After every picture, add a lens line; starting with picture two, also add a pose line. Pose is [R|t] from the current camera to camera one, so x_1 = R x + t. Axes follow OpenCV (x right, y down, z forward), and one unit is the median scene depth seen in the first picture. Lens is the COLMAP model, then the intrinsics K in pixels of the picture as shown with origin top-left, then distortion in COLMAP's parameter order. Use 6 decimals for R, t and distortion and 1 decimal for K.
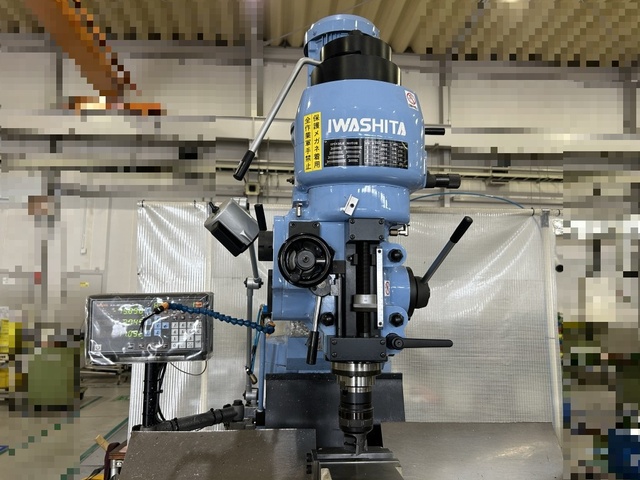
lens RADIAL K [[484.2, 0, 315.3], [0, 484.2, 242.7], [0, 0, 1]] dist [0.012798, -0.001091]
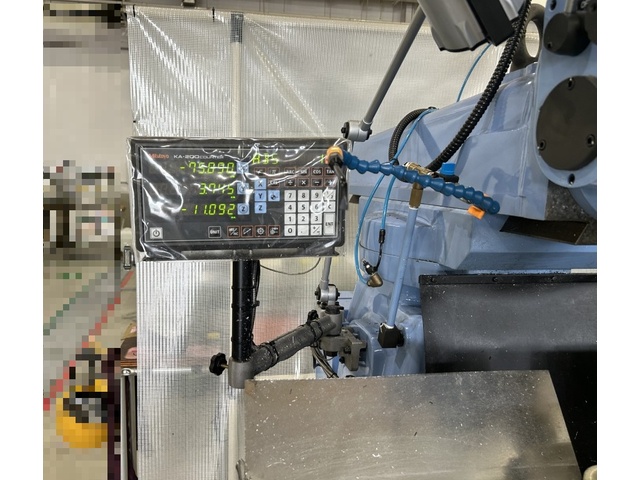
lens RADIAL K [[480.2, 0, 262.2], [0, 480.2, 240.4], [0, 0, 1]] dist [0.054676, -0.000082]
pose [[0.998488, -0.000573, 0.054961, -0.352197], [-0.013290, 0.967756, 0.251538, 0.081179], [-0.053333, -0.251888, 0.966286, 0.451242]]
